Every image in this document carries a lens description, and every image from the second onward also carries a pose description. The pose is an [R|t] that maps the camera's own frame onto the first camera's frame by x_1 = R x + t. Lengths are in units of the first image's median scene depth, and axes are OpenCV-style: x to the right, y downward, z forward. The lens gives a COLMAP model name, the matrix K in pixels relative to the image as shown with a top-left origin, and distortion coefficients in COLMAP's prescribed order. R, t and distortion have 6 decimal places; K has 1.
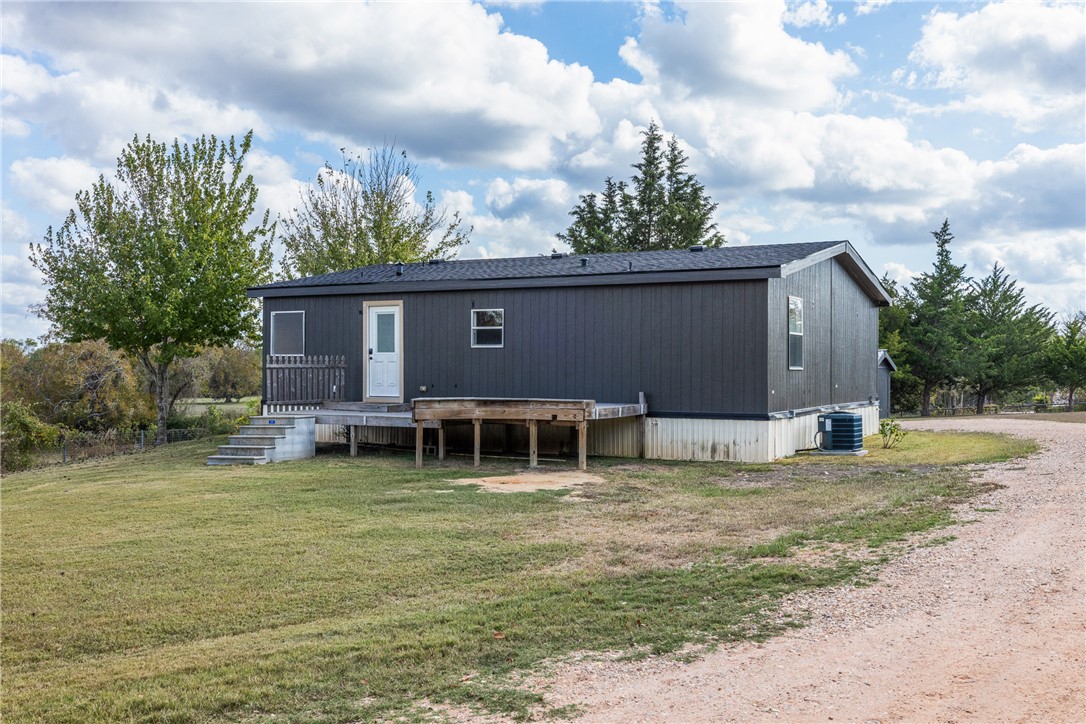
lens RADIAL K [[1114.8, 0, 542.4], [0, 1114.8, 361.4], [0, 0, 1]] dist [0.002348, 0.000000]
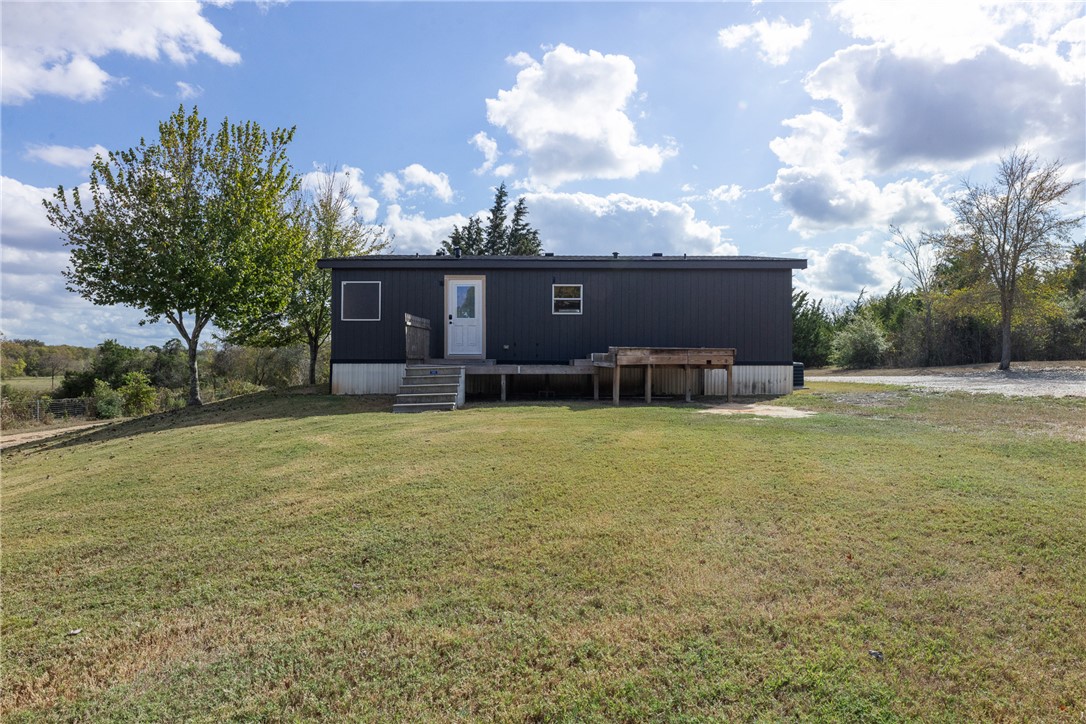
lens RADIAL K [[594.6, 0, 543.5], [0, 594.6, 361.8], [0, 0, 1]] dist [-0.000448, 0.000070]
pose [[0.872213, -0.001156, 0.489124, -0.391928], [-0.000962, 0.999991, 0.004080, 0.037791], [-0.489125, -0.004029, 0.872205, 0.400835]]
